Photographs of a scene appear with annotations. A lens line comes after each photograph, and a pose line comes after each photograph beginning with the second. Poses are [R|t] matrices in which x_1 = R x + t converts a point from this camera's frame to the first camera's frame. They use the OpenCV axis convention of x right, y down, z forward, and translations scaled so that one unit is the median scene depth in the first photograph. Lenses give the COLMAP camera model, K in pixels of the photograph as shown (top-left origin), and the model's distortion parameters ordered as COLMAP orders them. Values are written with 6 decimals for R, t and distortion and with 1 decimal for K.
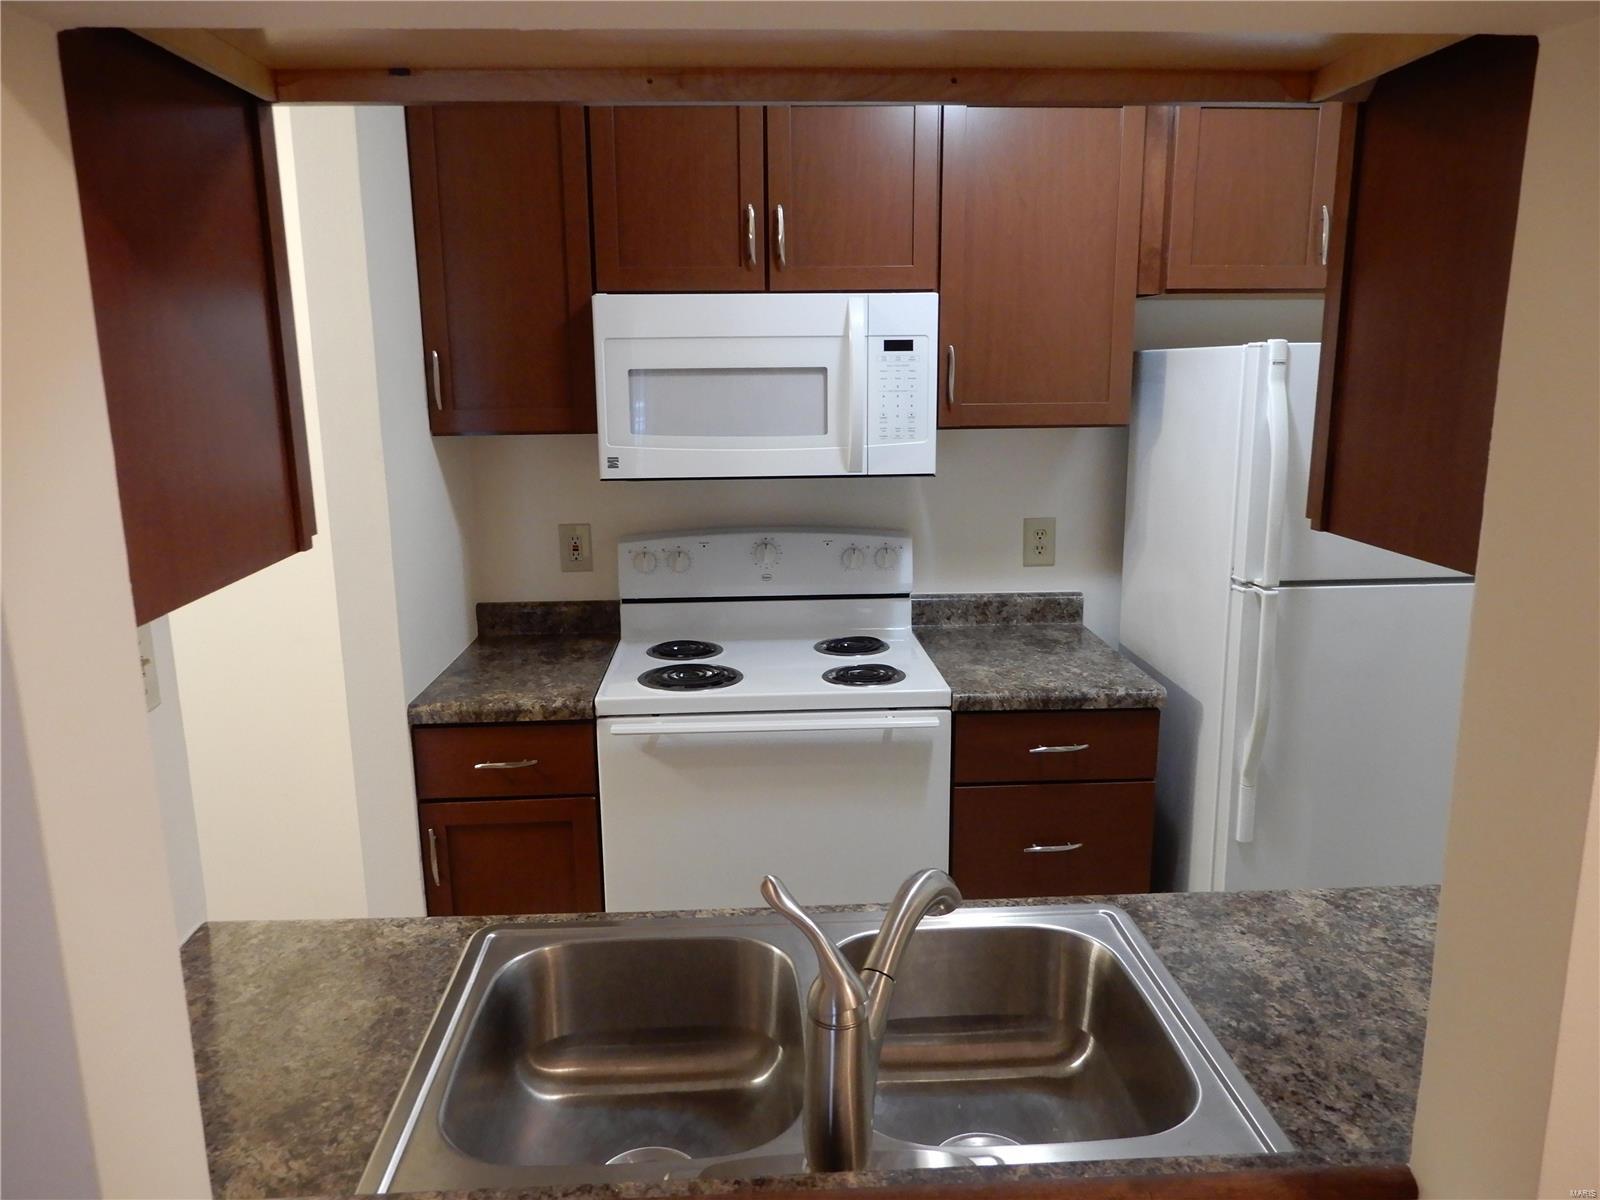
lens RADIAL K [[1089.4, 0, 799.3], [0, 1089.4, 594.8], [0, 0, 1]] dist [-0.038626, -0.000558]
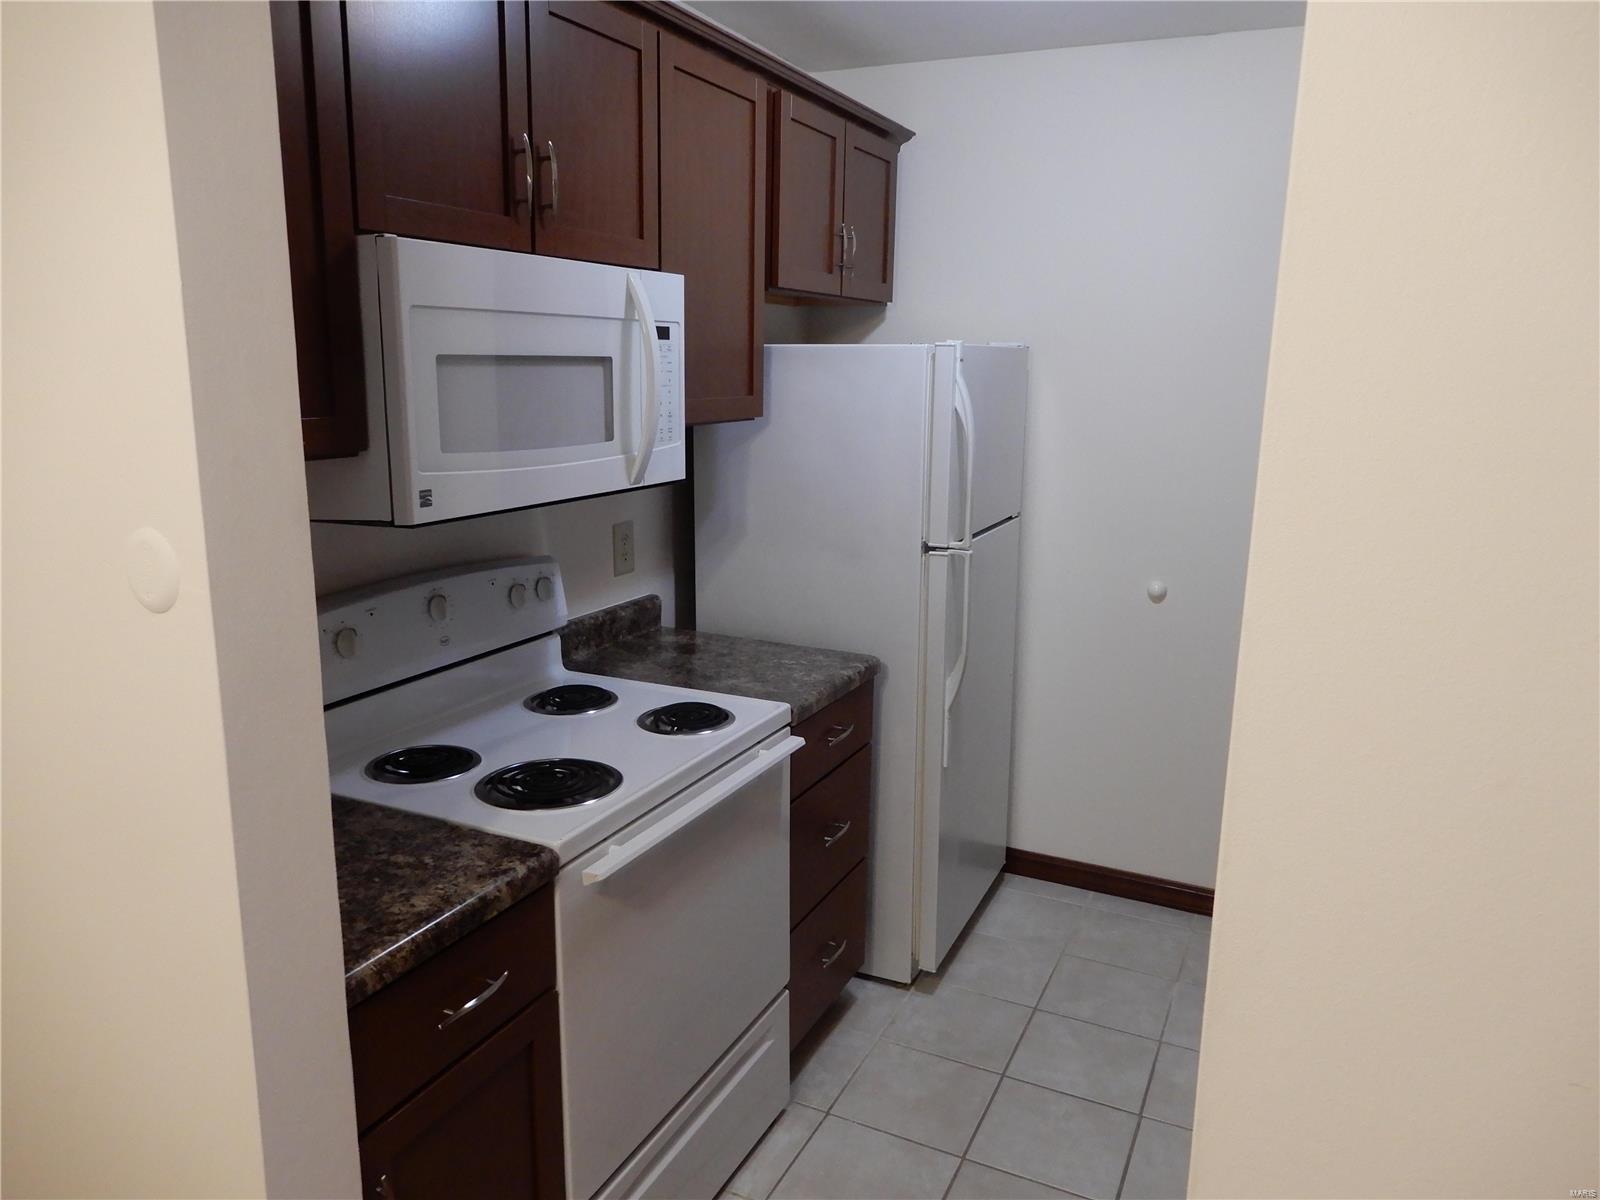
lens RADIAL K [[1150.0, 0, 798.7], [0, 1150.0, 588.6], [0, 0, 1]] dist [0.013725, -0.011038]
pose [[0.469439, -0.158114, 0.868693, -0.670479], [0.163223, 0.982420, 0.090608, -0.093898], [-0.867747, 0.099256, 0.486994, 0.474063]]
